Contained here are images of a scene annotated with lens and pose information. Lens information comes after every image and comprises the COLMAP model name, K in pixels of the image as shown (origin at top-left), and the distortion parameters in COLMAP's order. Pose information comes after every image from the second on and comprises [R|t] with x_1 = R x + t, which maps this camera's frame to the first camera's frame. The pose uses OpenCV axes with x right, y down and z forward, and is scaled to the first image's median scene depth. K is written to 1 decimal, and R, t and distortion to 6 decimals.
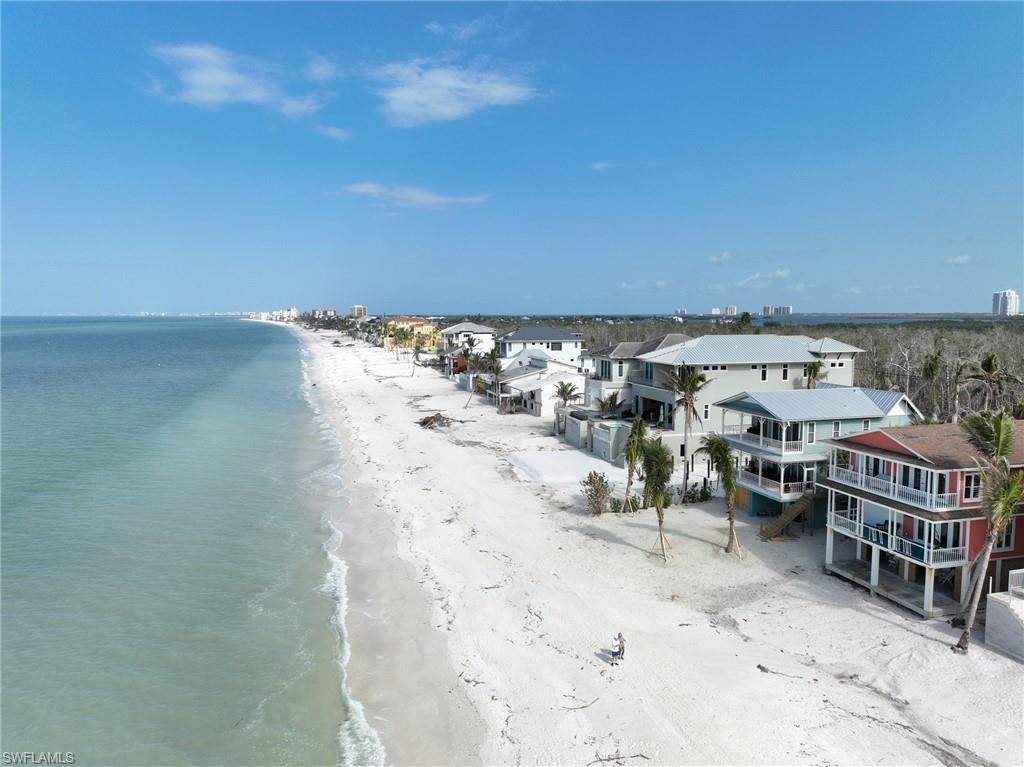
lens RADIAL K [[721.9, 0, 512.0], [0, 721.9, 383.5], [0, 0, 1]] dist [0.004279, 0.012784]
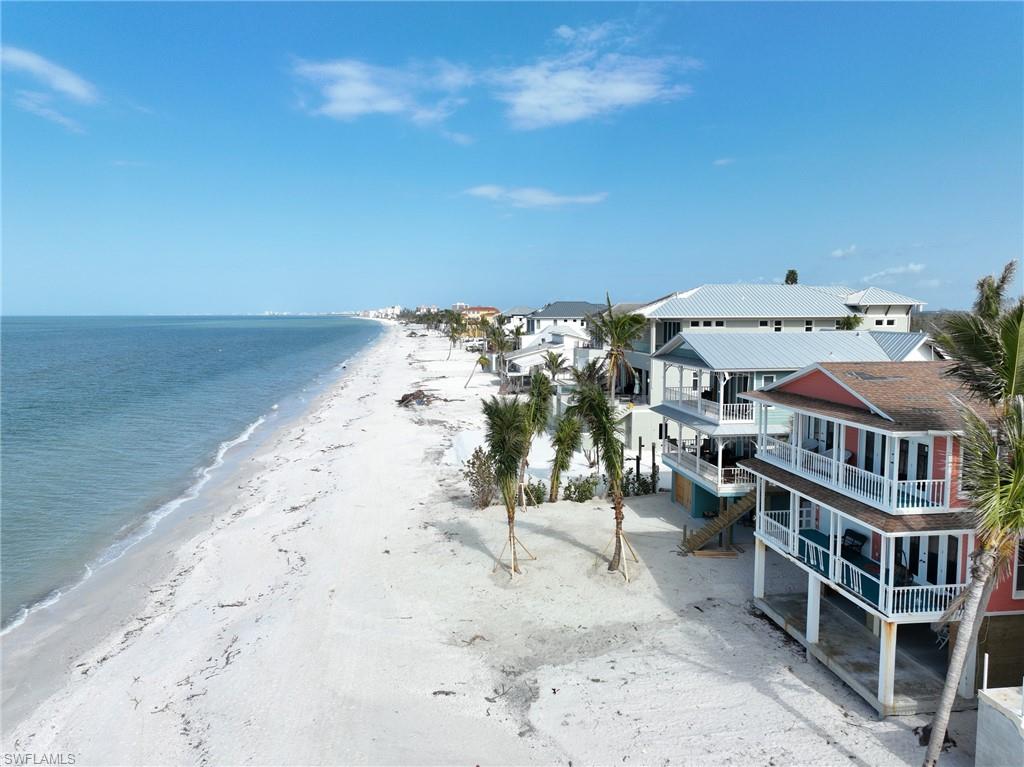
lens RADIAL K [[721.9, 0, 512.0], [0, 721.9, 383.5], [0, 0, 1]] dist [0.004279, 0.012784]
pose [[0.988938, 0.013301, -0.147732, 0.332453], [-0.013195, 0.999911, 0.001696, 0.074208], [0.147742, 0.000272, 0.989026, 0.384186]]
